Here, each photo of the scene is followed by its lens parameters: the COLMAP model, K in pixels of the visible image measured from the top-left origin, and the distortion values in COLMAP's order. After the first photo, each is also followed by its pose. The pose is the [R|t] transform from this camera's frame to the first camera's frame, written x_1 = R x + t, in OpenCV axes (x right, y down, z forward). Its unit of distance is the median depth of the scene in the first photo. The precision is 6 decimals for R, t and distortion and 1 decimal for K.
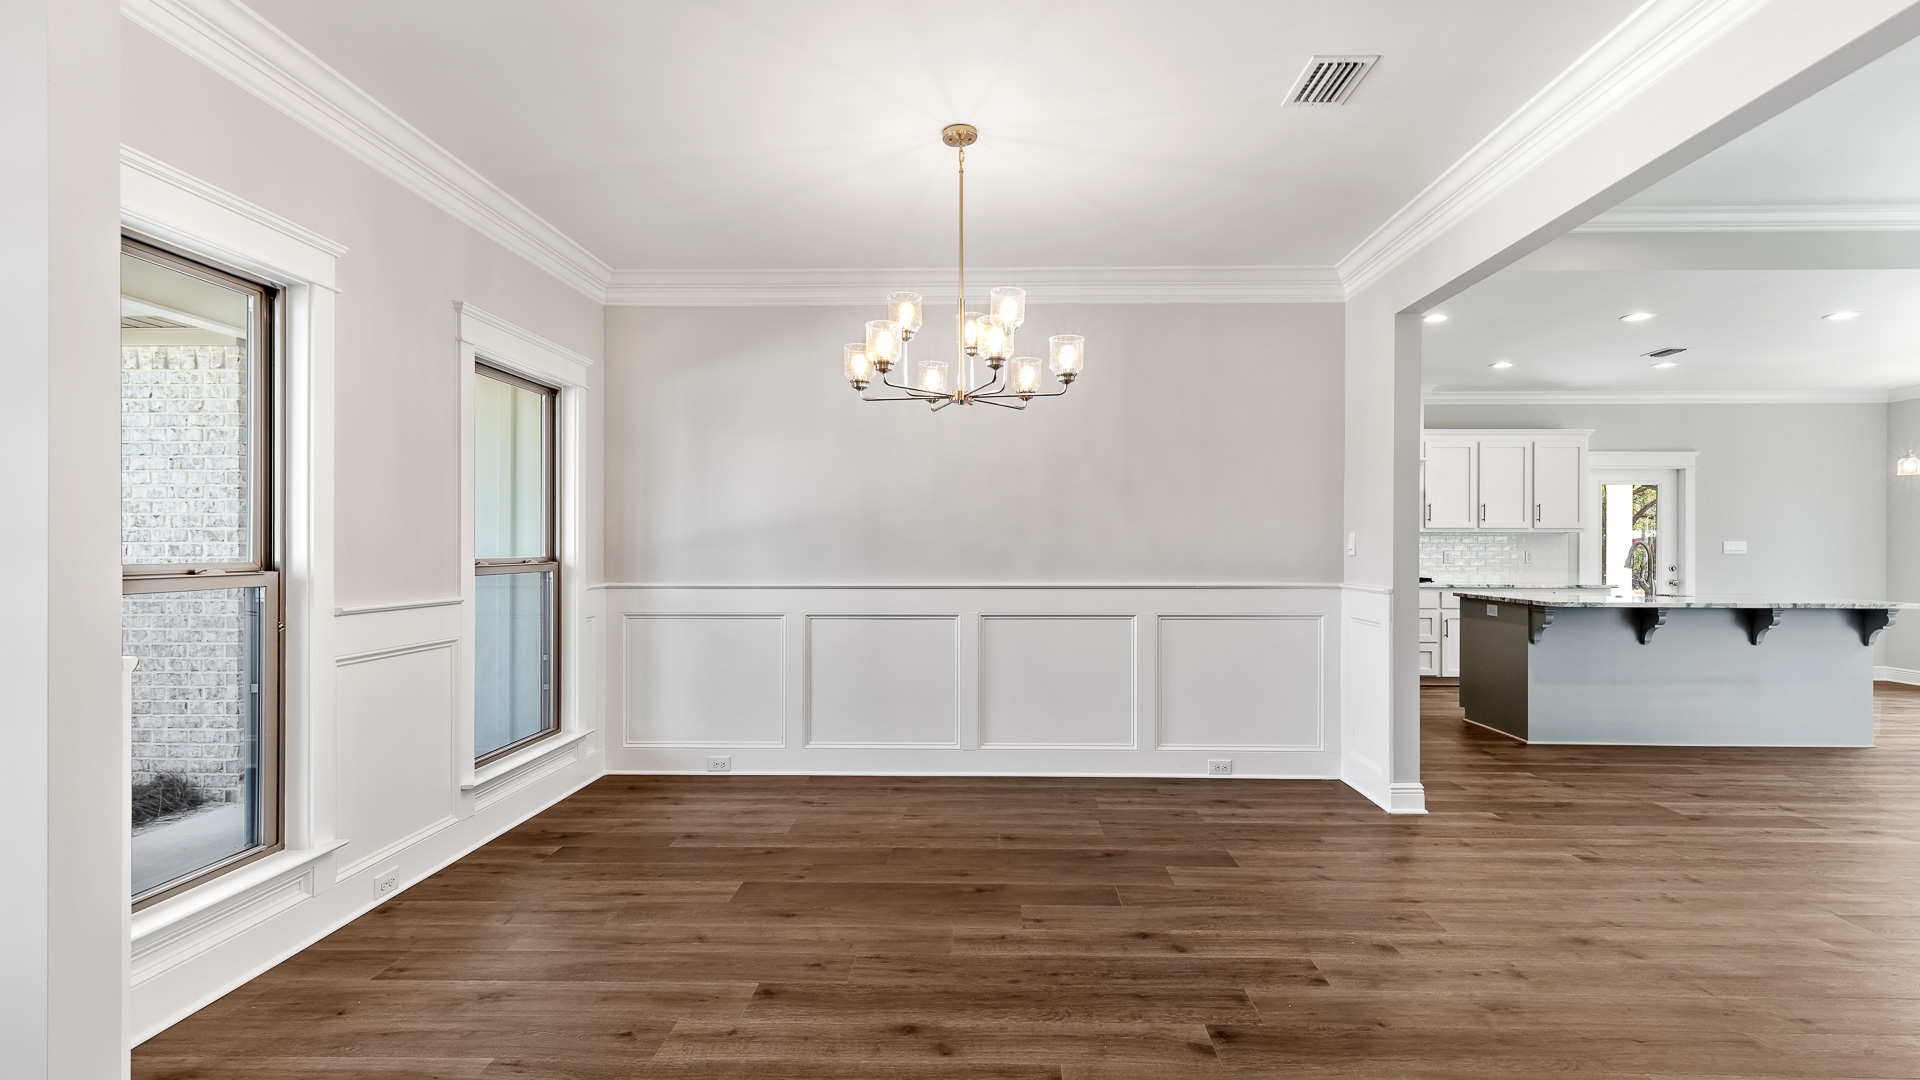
lens RADIAL K [[878.1, 0, 960.0], [0, 878.1, 540.0], [0, 0, 1]] dist [0.001697, 0.000195]
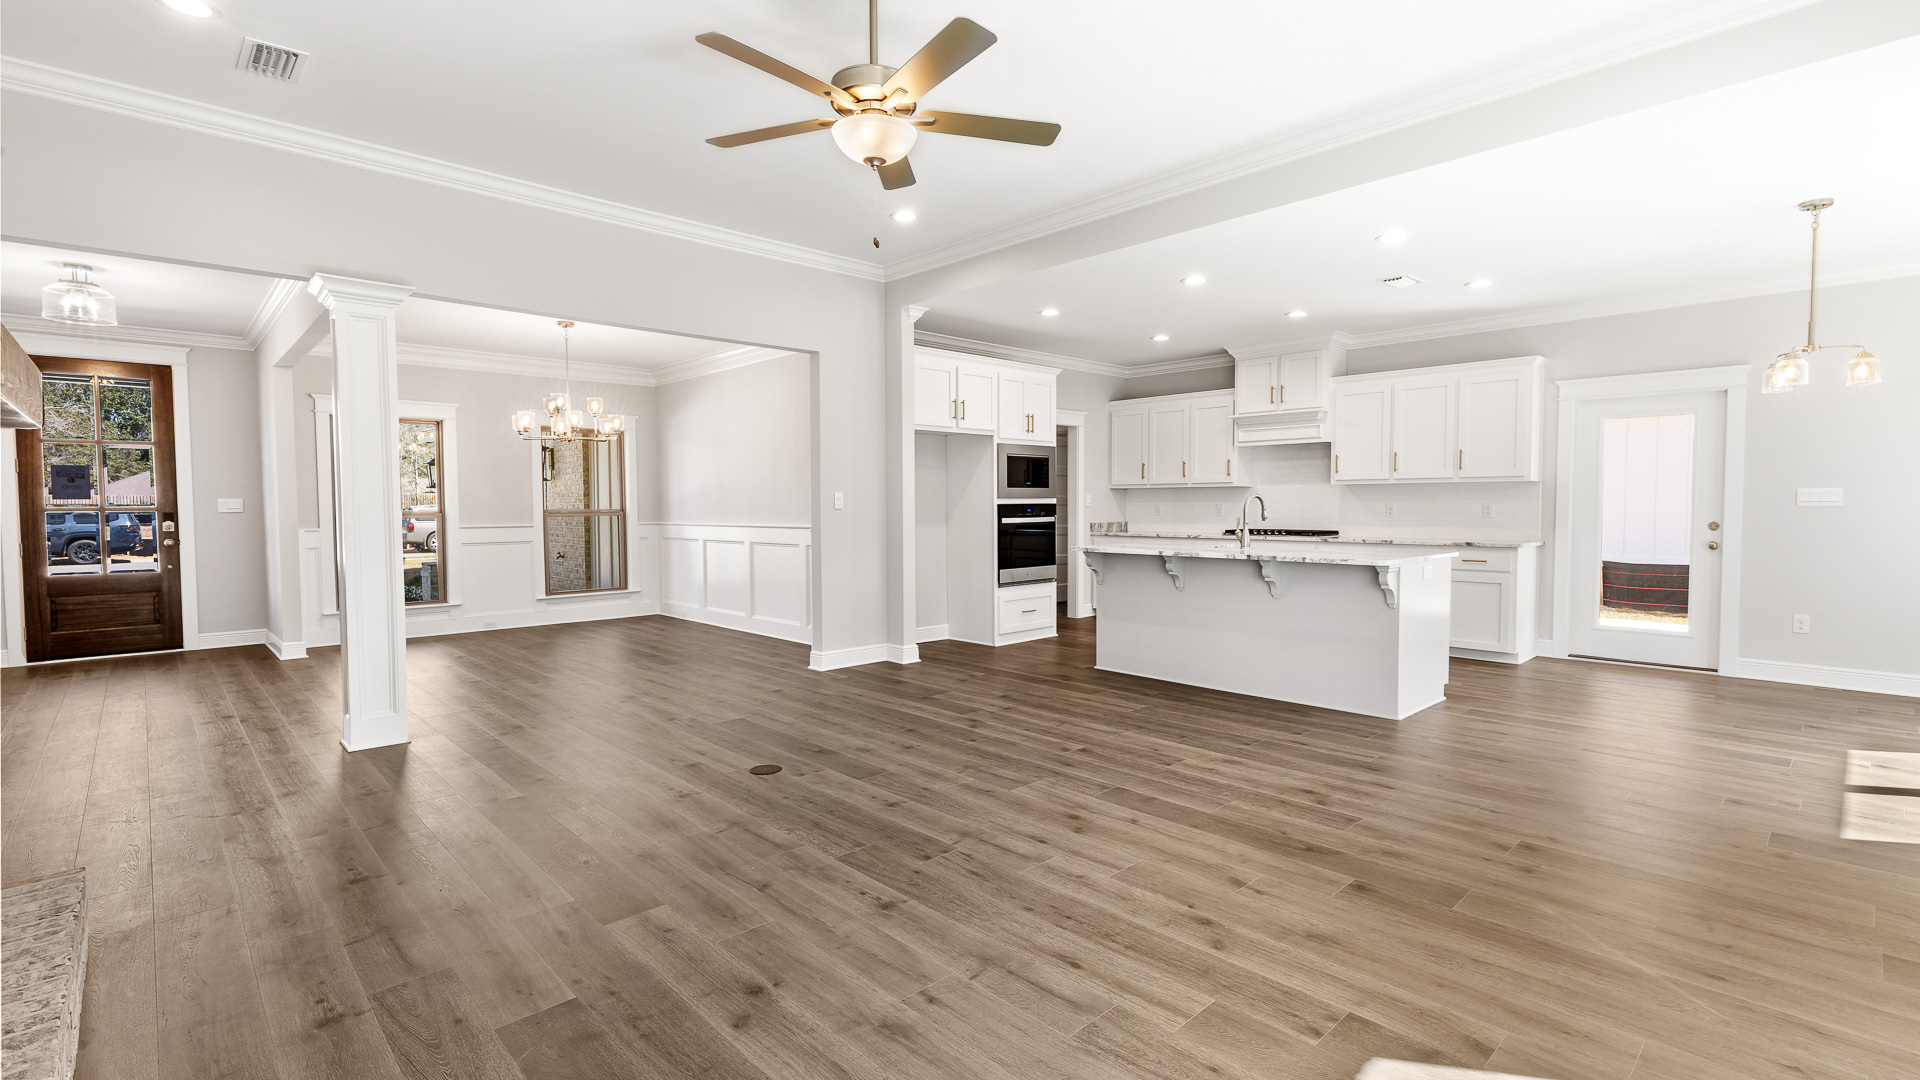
lens RADIAL K [[878.1, 0, 960.0], [0, 878.1, 540.0], [0, 0, 1]] dist [0.001697, 0.000195]
pose [[0.703314, 0.024180, -0.710468, 1.546649], [0.012210, 0.998863, 0.046083, 0.004408], [0.710775, -0.041086, 0.702219, 0.061955]]
